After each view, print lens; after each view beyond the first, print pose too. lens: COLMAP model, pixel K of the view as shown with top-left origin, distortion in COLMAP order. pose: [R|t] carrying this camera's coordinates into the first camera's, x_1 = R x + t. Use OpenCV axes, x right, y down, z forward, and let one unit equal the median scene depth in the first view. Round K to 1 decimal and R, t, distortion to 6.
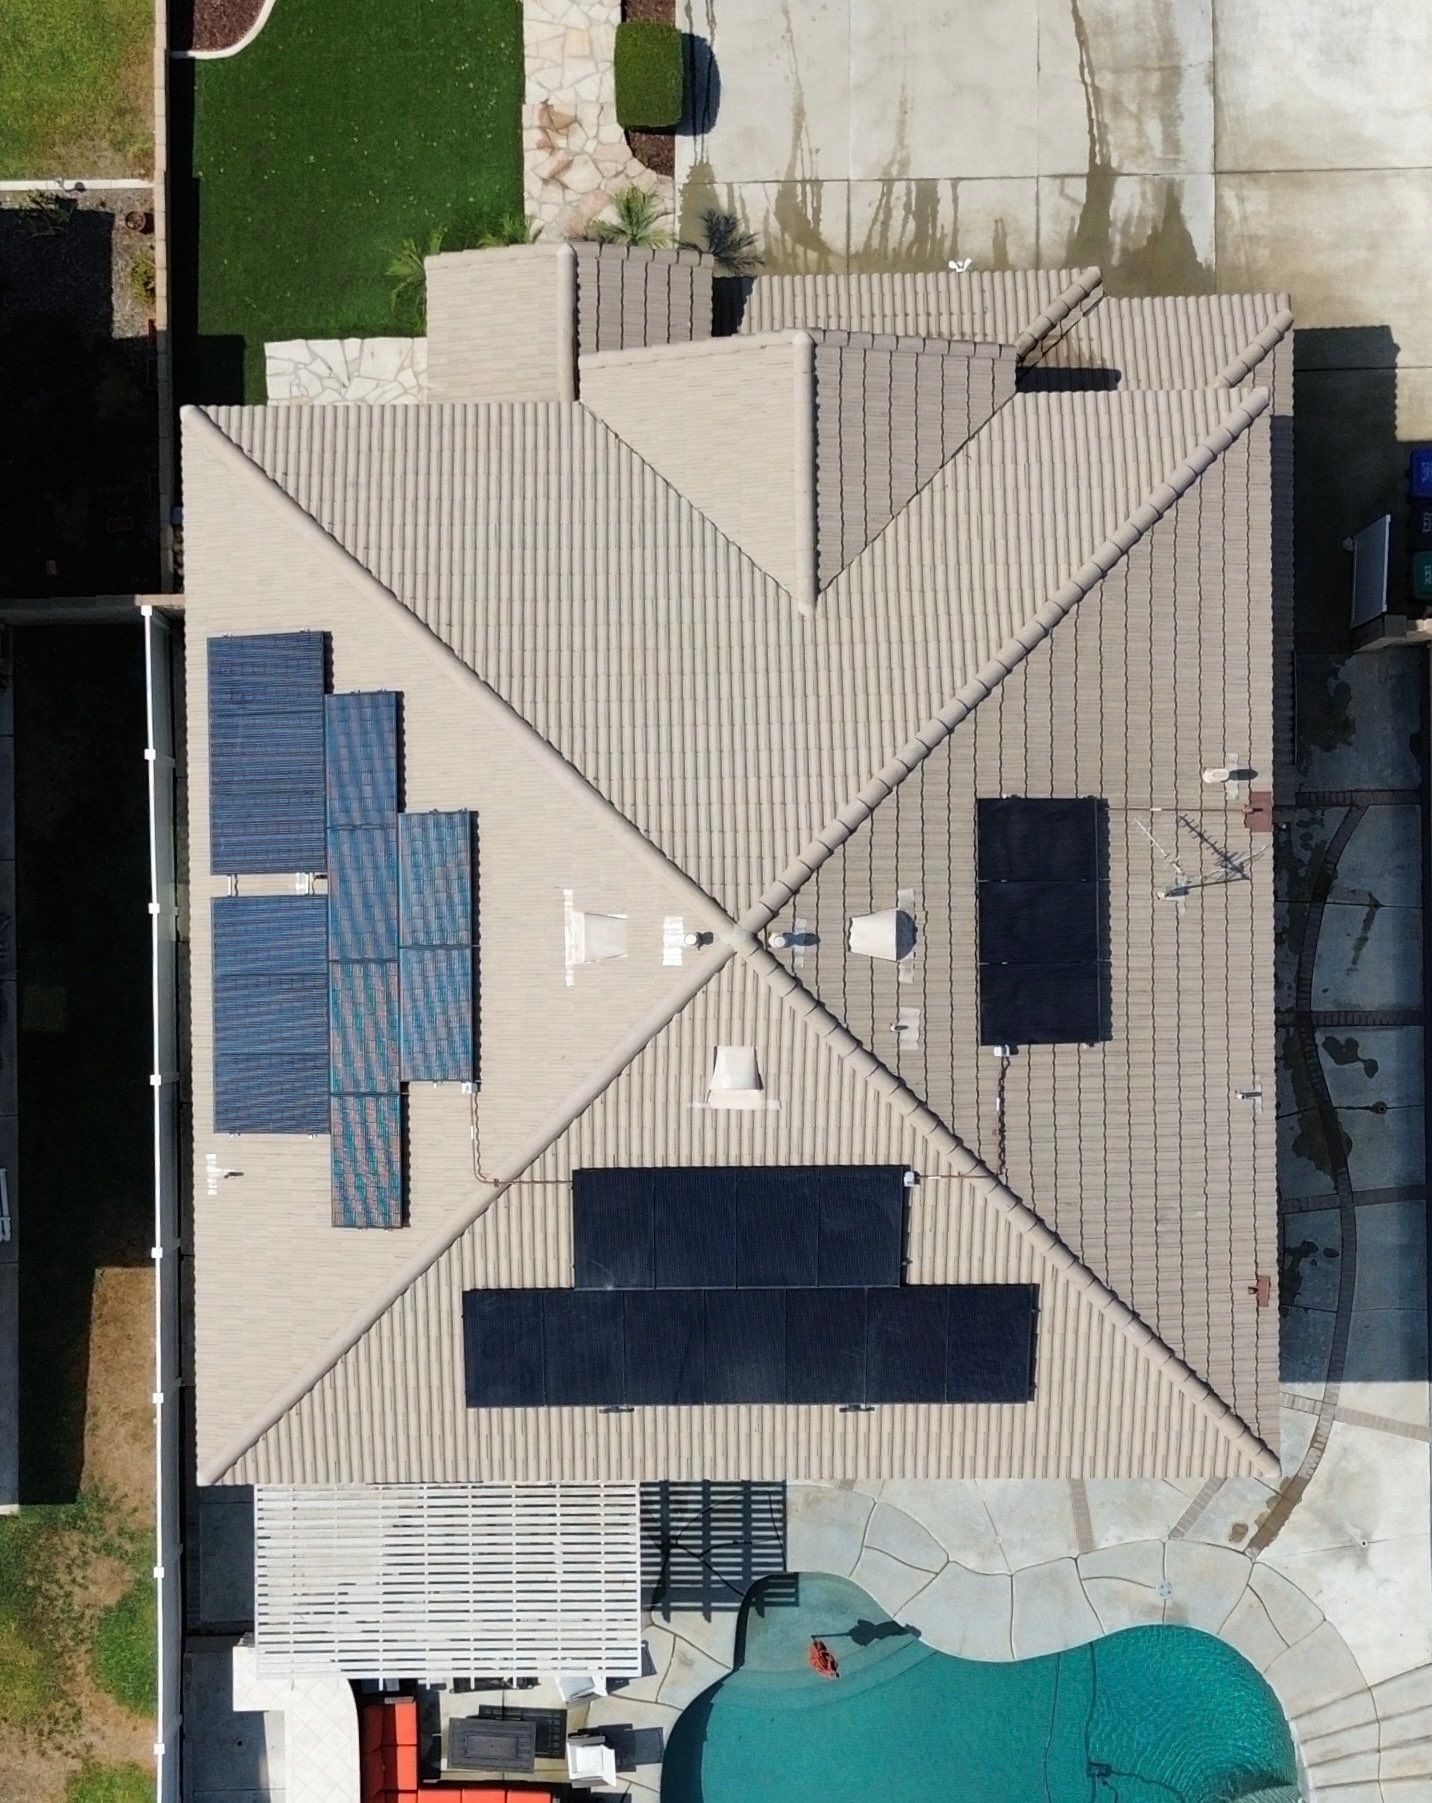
lens RADIAL K [[2872.1, 0, 570.6], [0, 2872.1, 983.4], [0, 0, 1]] dist [0.081476, 0.000000]
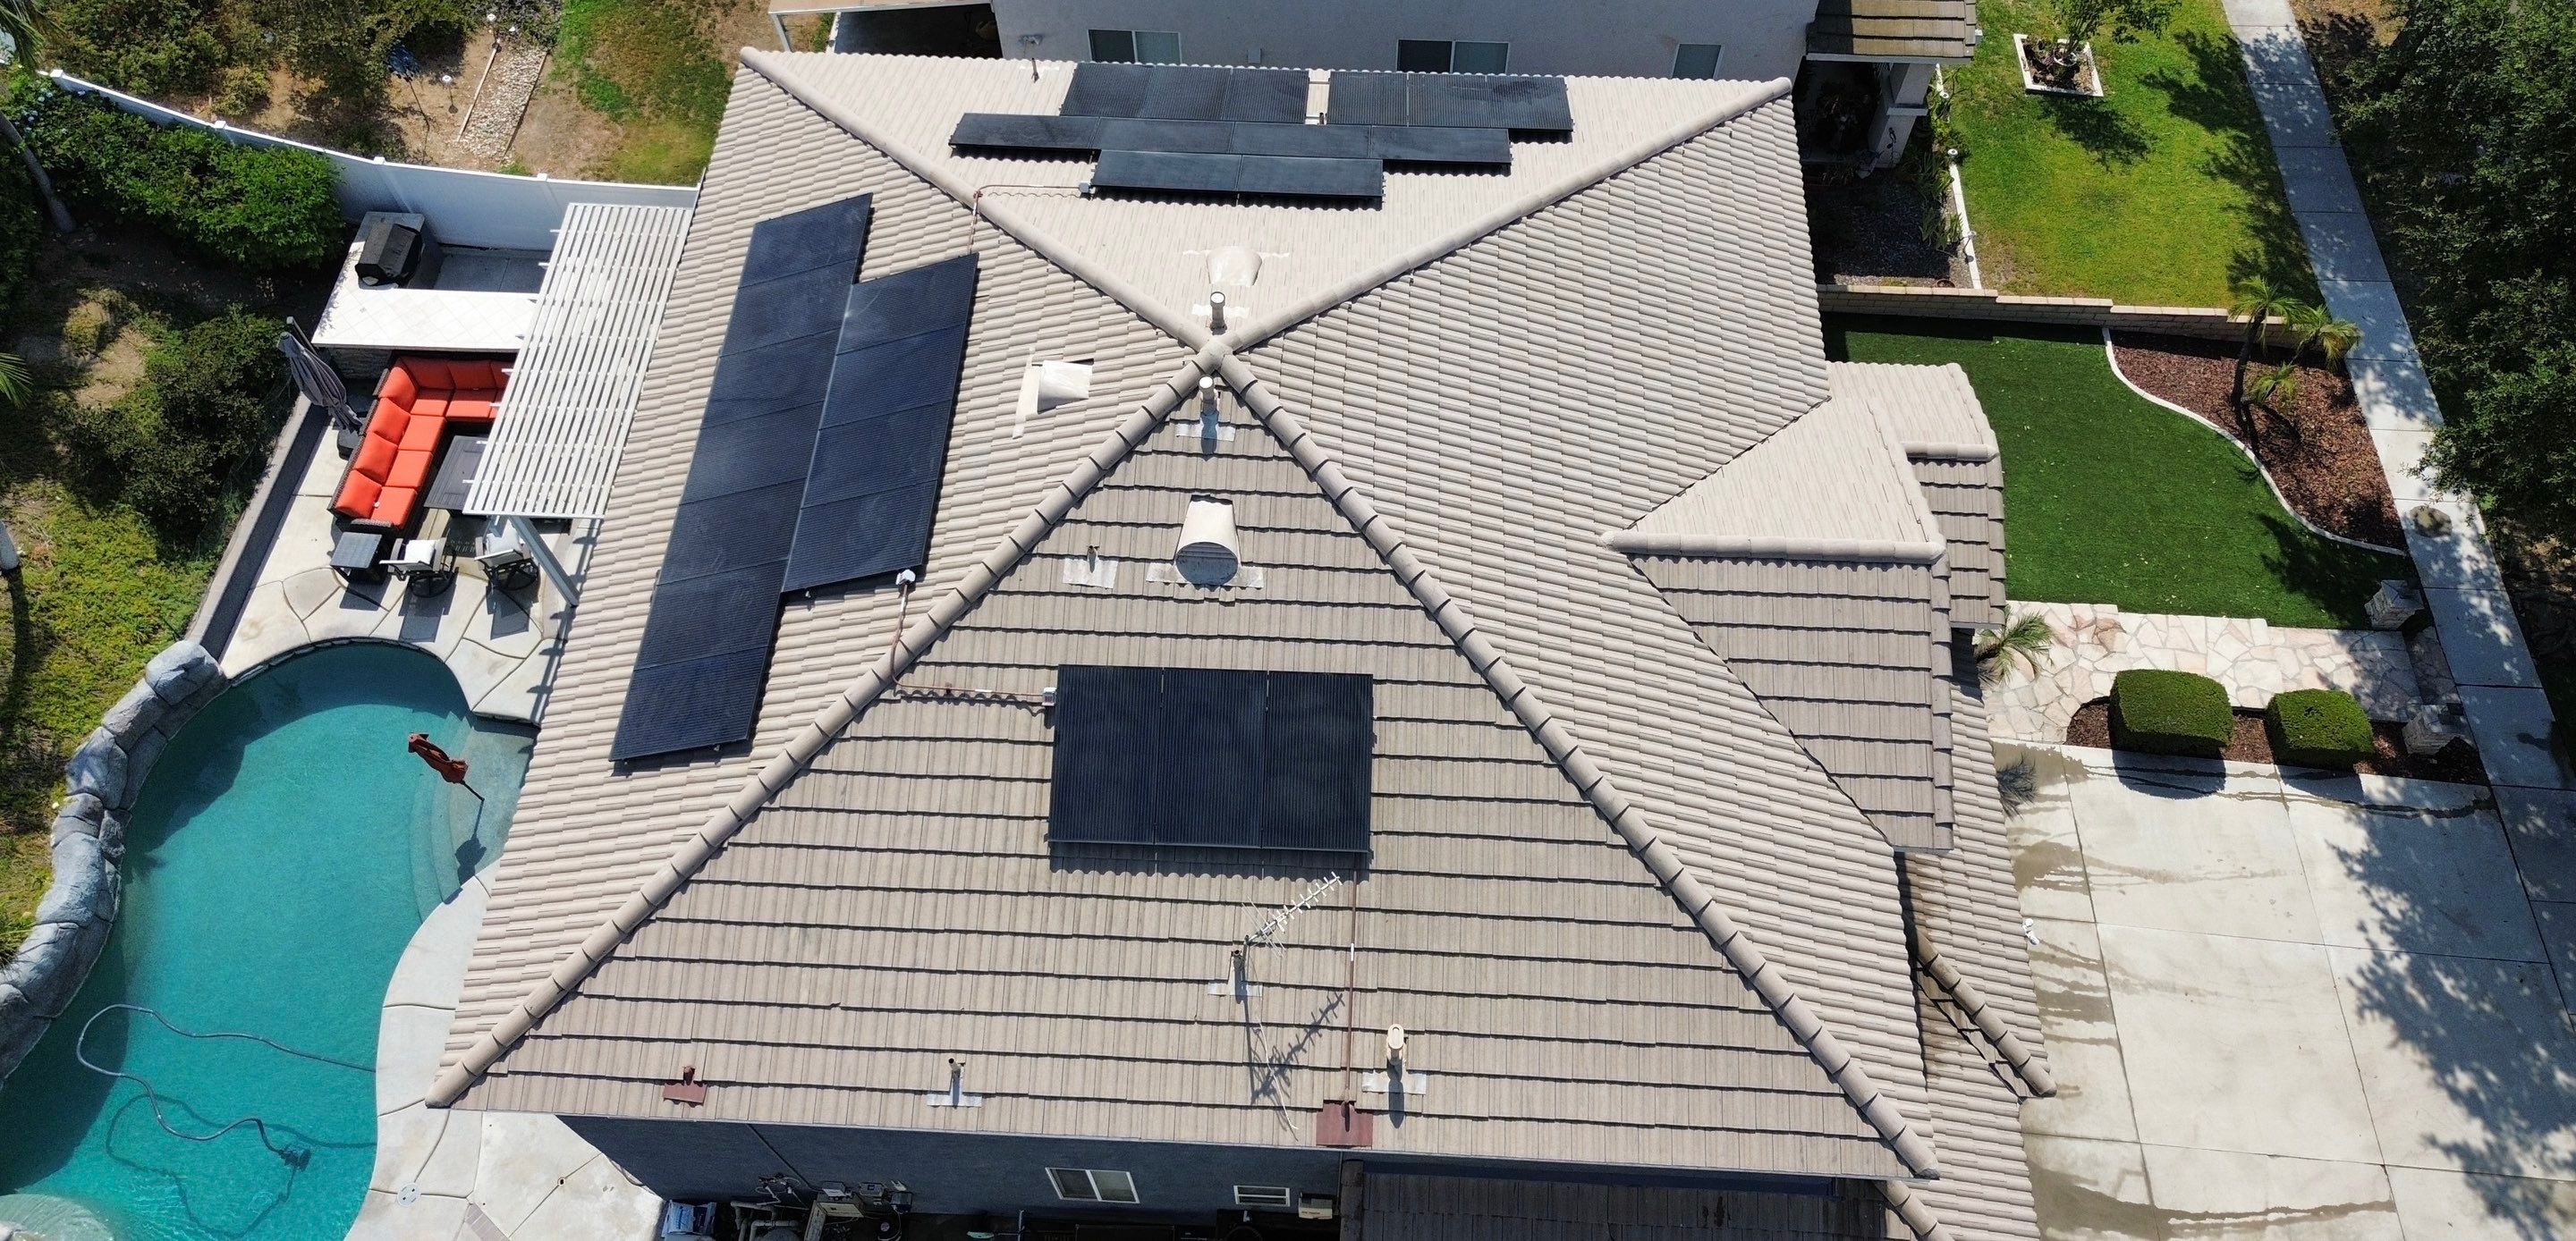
lens RADIAL K [[1847.8, 0, 1293.8], [0, 1847.8, 499.3], [0, 0, 1]] dist [0.046156, -0.022339]
pose [[-0.060779, 0.846736, -0.528529, 0.314084], [-0.998145, -0.049697, 0.035165, -0.049516], [0.003509, 0.529686, 0.848186, 0.466984]]
